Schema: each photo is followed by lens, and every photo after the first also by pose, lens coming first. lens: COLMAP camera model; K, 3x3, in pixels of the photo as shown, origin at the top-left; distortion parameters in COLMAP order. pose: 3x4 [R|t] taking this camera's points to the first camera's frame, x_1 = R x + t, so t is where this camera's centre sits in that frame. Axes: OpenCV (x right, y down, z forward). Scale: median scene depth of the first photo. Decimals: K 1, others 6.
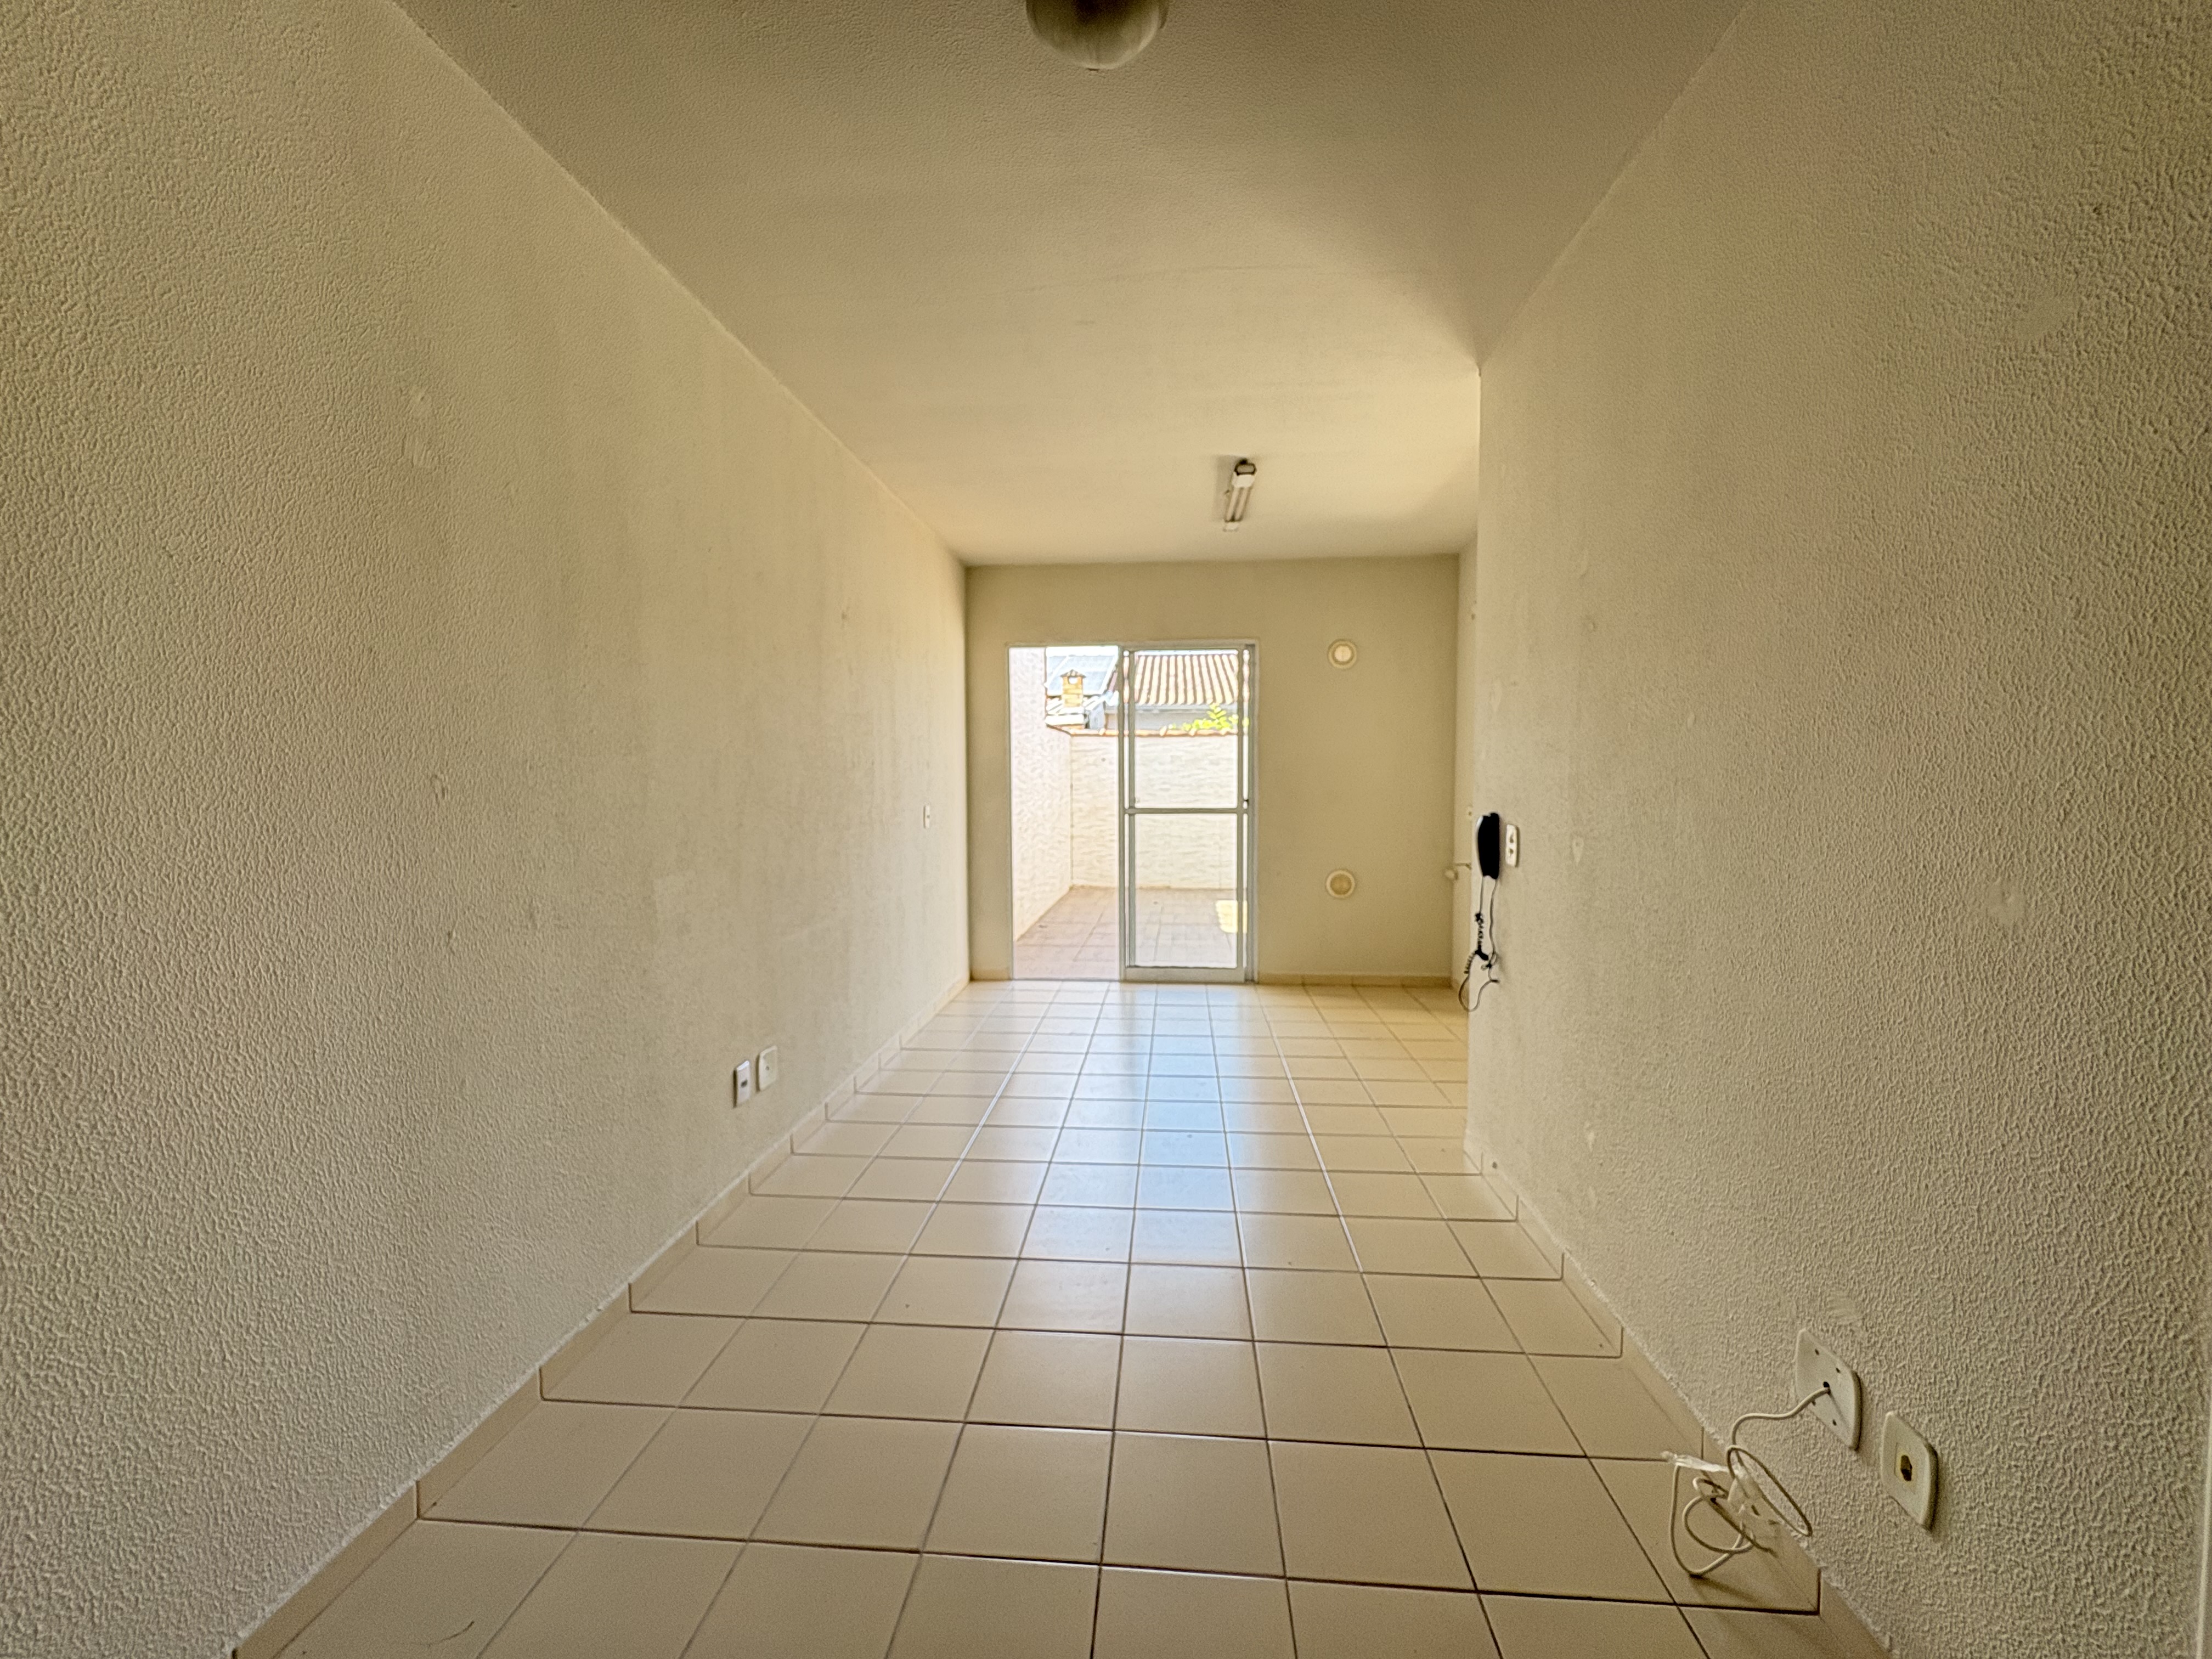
lens RADIAL K [[884.2, 0, 1103.9], [0, 884.2, 825.5], [0, 0, 1]] dist [0.000656, 0.000022]
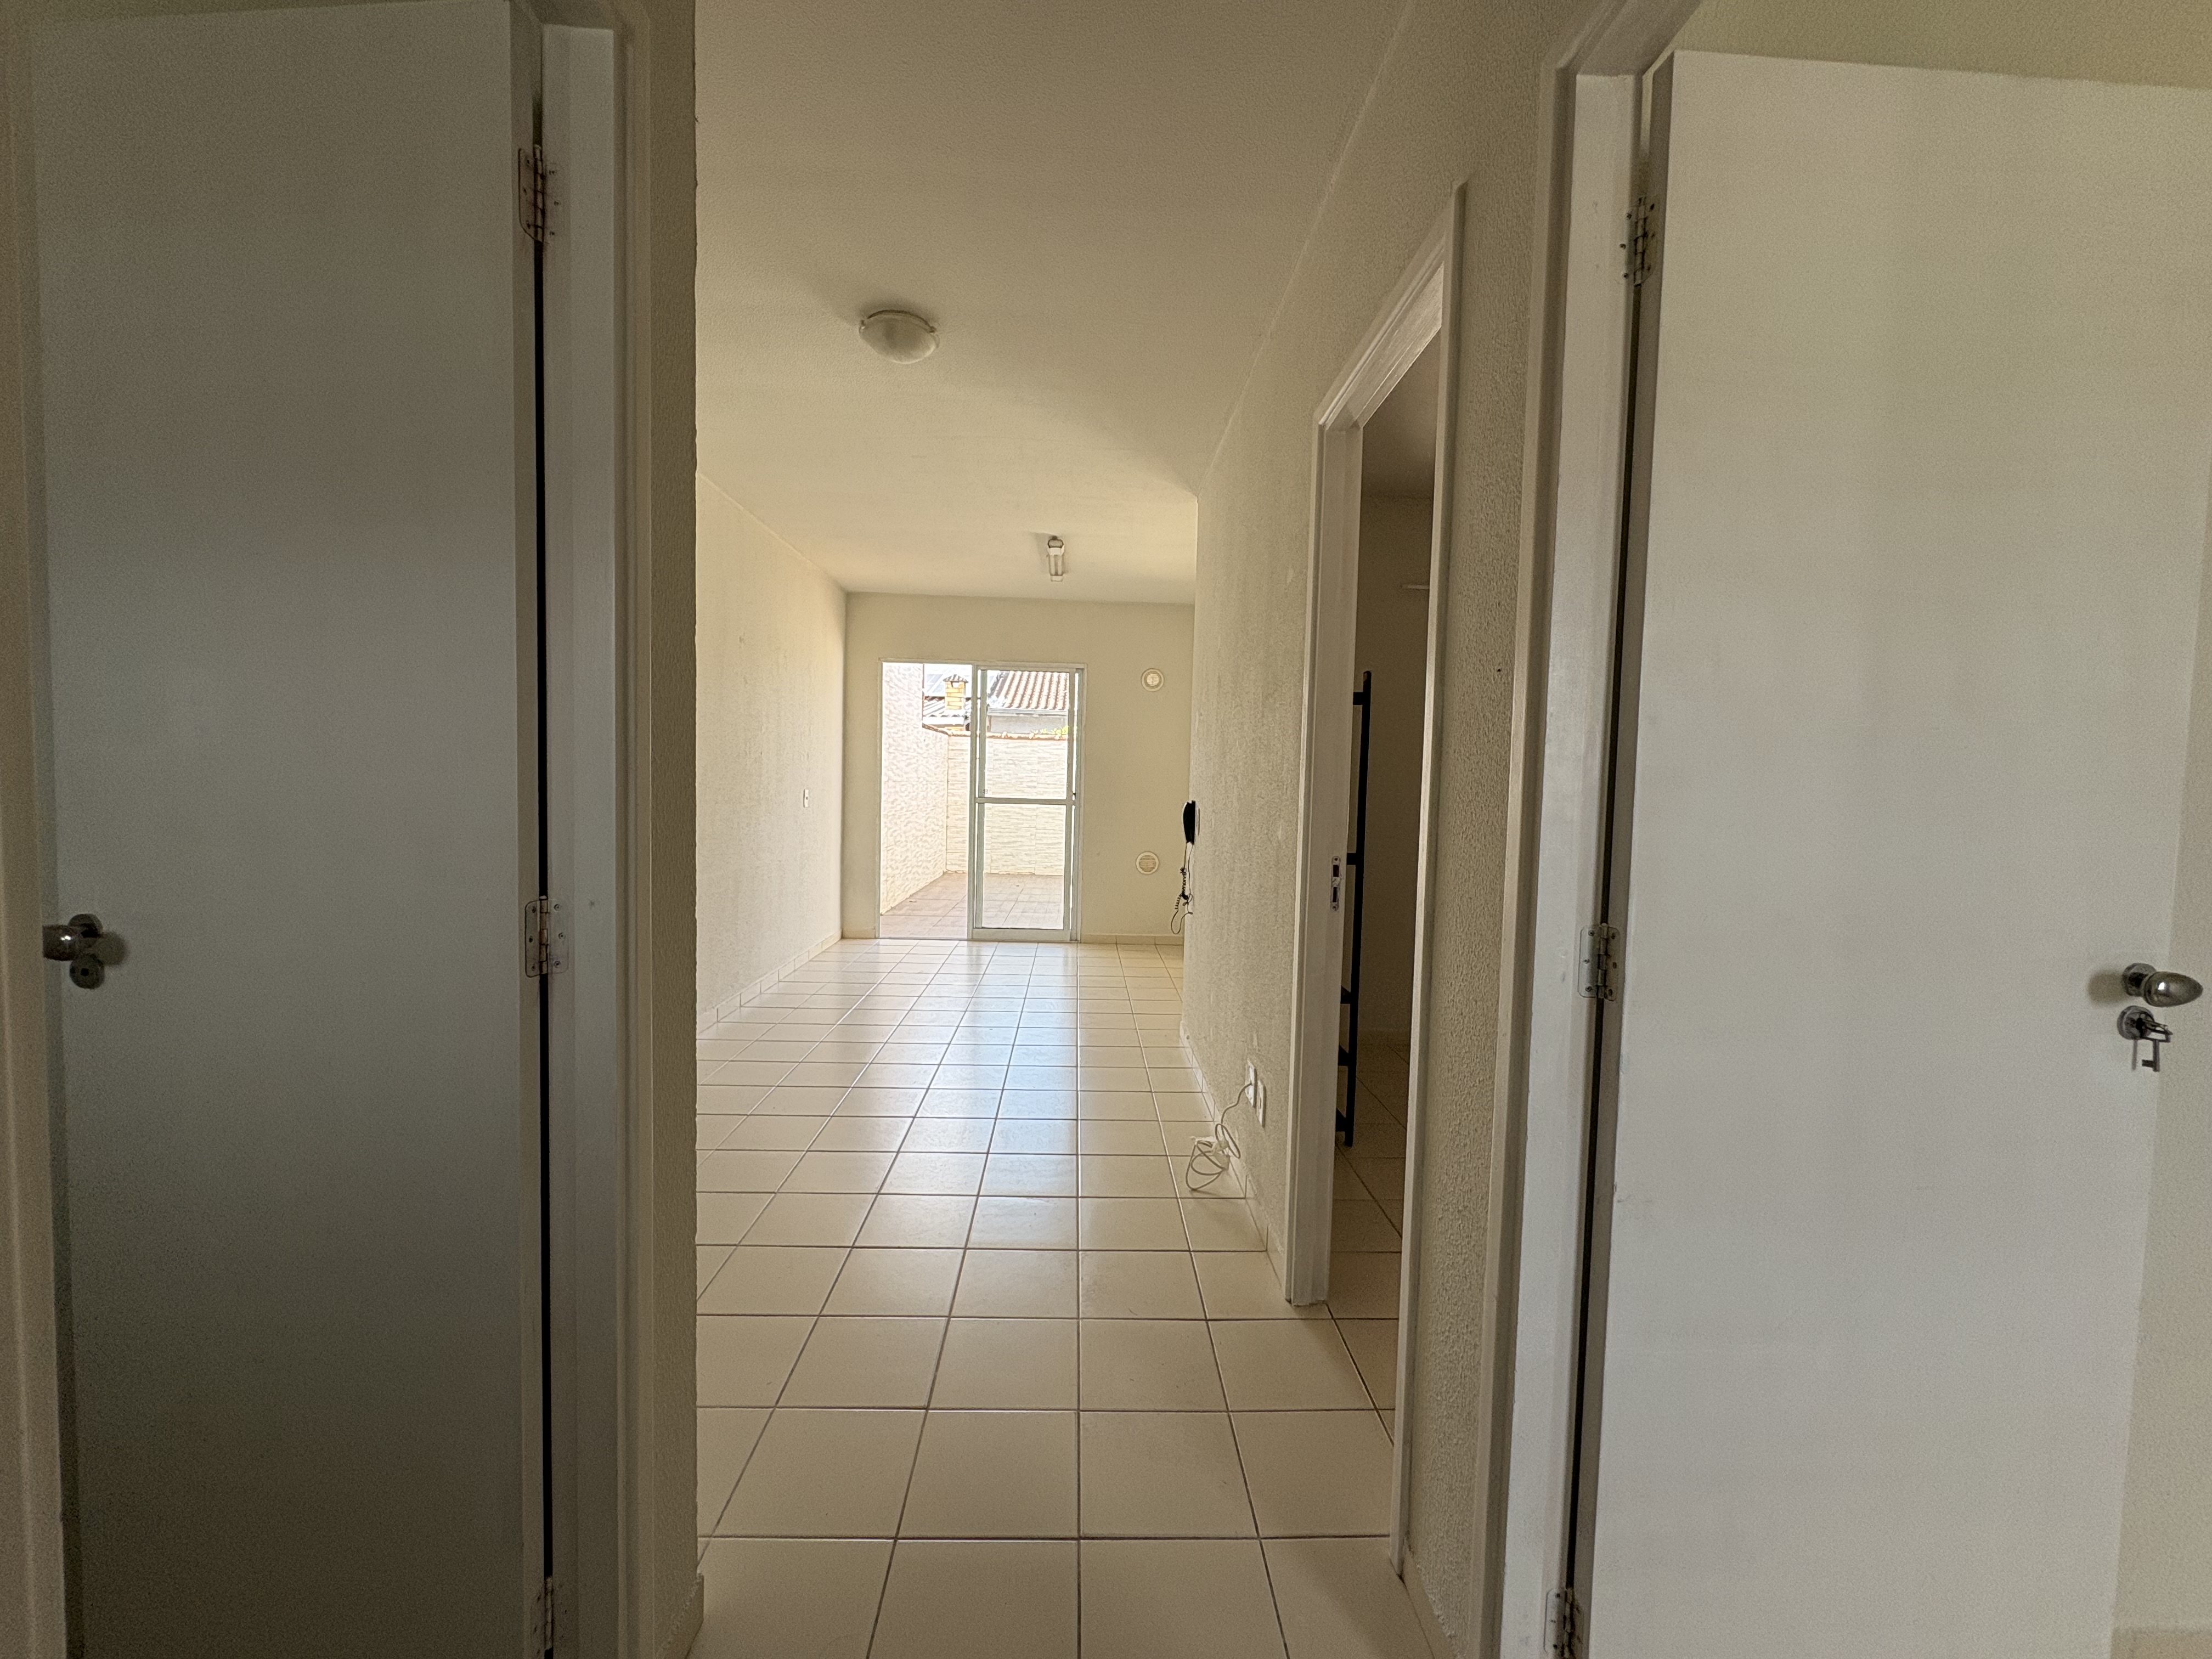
lens RADIAL K [[884.2, 0, 1103.9], [0, 884.2, 825.5], [0, 0, 1]] dist [0.000656, 0.000022]
pose [[0.993266, 0.024983, 0.113135, 0.063496], [-0.024782, 0.999688, -0.003177, 0.018451], [-0.113179, 0.000352, 0.993575, -0.234648]]
